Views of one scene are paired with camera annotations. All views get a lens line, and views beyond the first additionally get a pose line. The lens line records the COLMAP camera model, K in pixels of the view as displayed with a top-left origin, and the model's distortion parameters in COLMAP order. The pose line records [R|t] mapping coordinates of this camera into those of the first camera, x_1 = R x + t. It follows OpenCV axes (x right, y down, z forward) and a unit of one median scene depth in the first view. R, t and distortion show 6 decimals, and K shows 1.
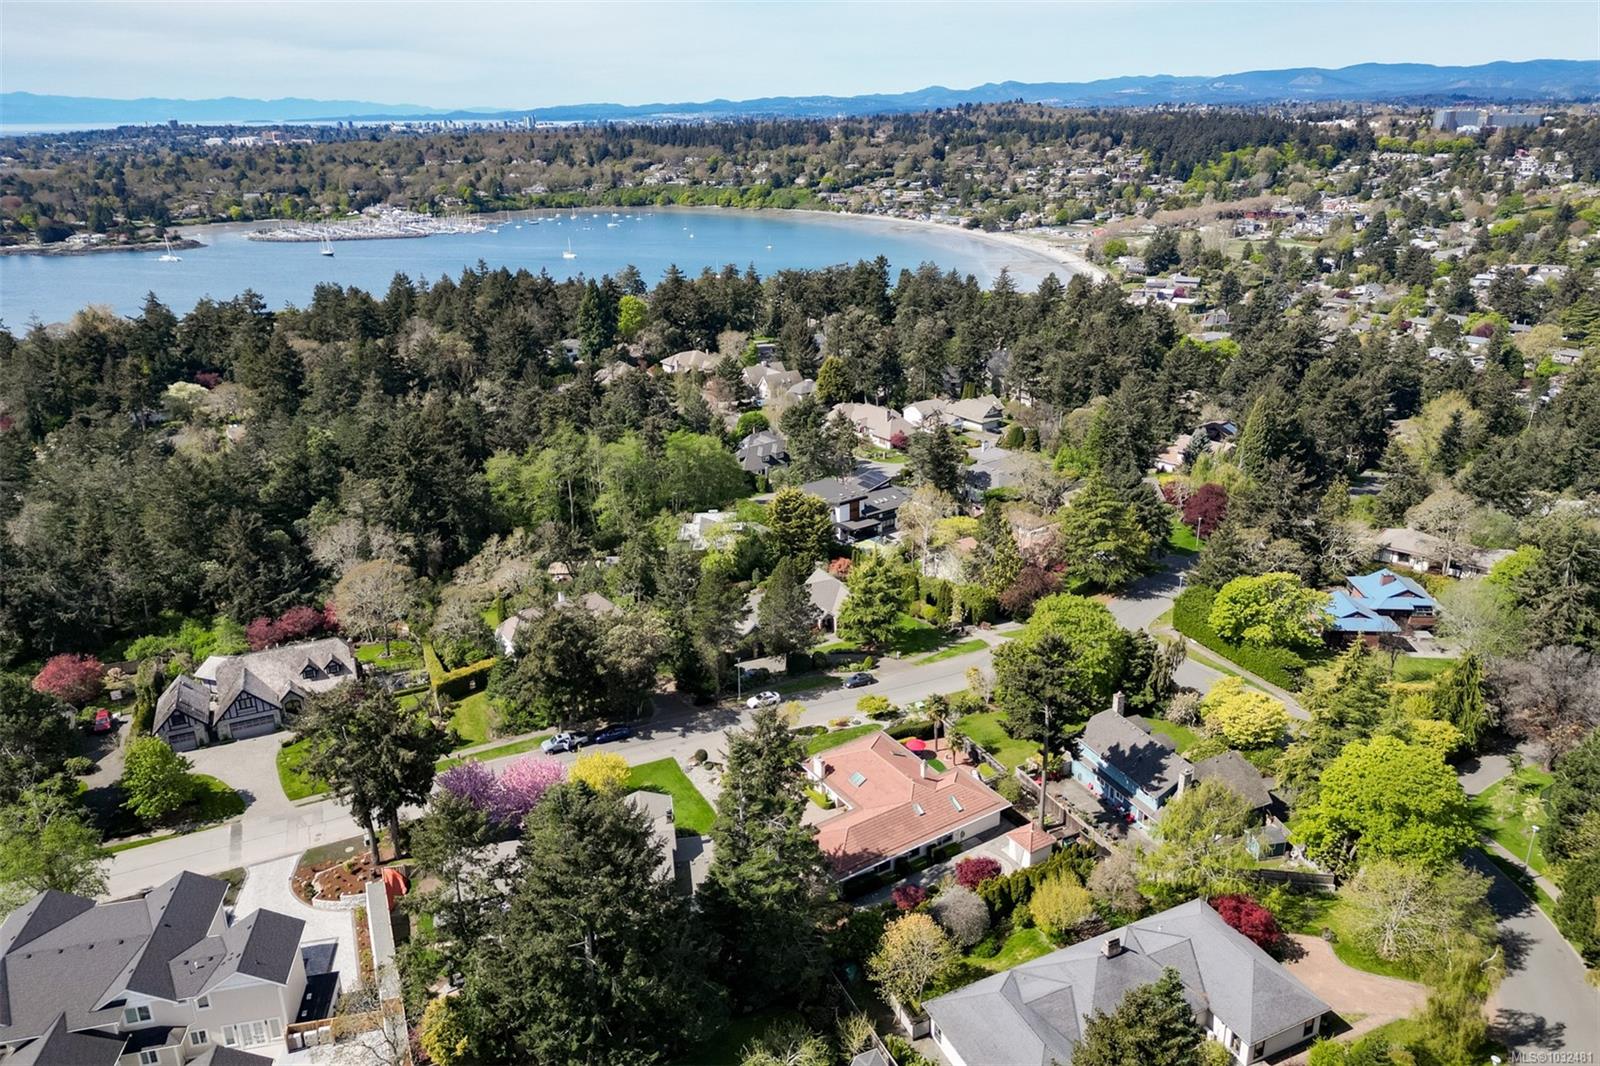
lens RADIAL K [[1118.0, 0, 800.0], [0, 1118.0, 533.0], [0, 0, 1]] dist [0.085162, -0.098952]
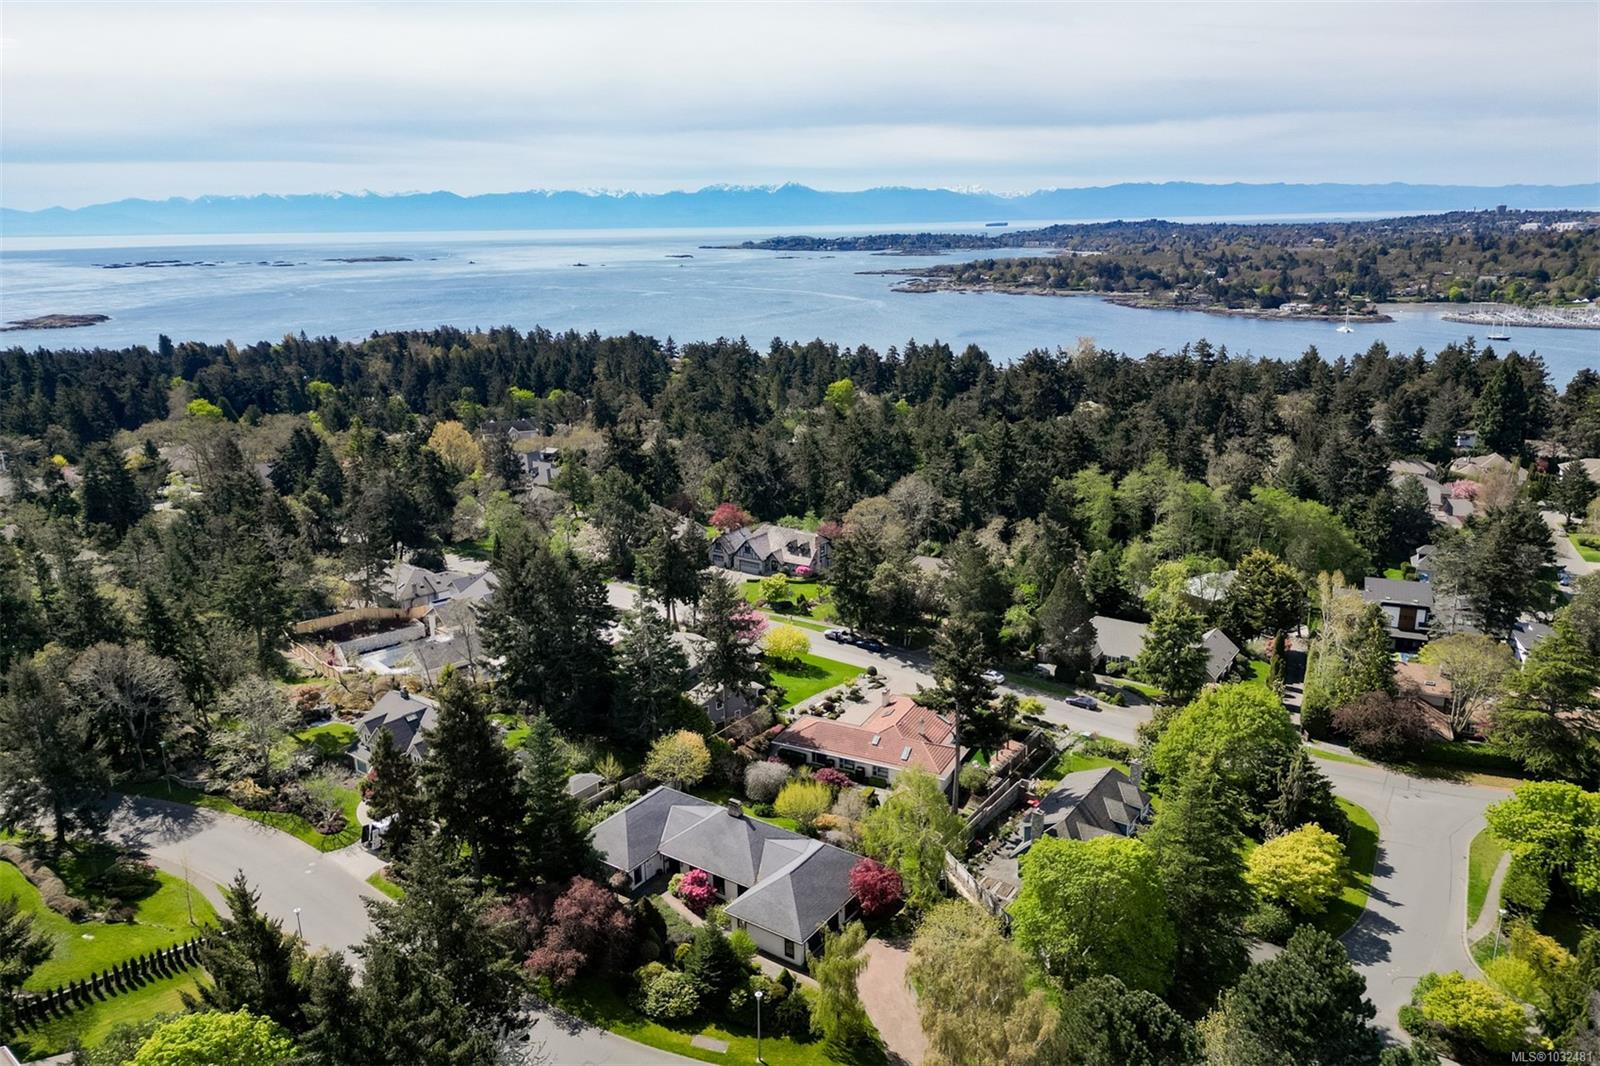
lens RADIAL K [[1118.0, 0, 800.0], [0, 1118.0, 533.0], [0, 0, 1]] dist [0.085162, -0.098952]
pose [[0.480661, 0.235112, -0.844800, 0.145774], [-0.295812, 0.950391, 0.096192, -0.007093], [0.825506, 0.203666, 0.526365, 0.041483]]
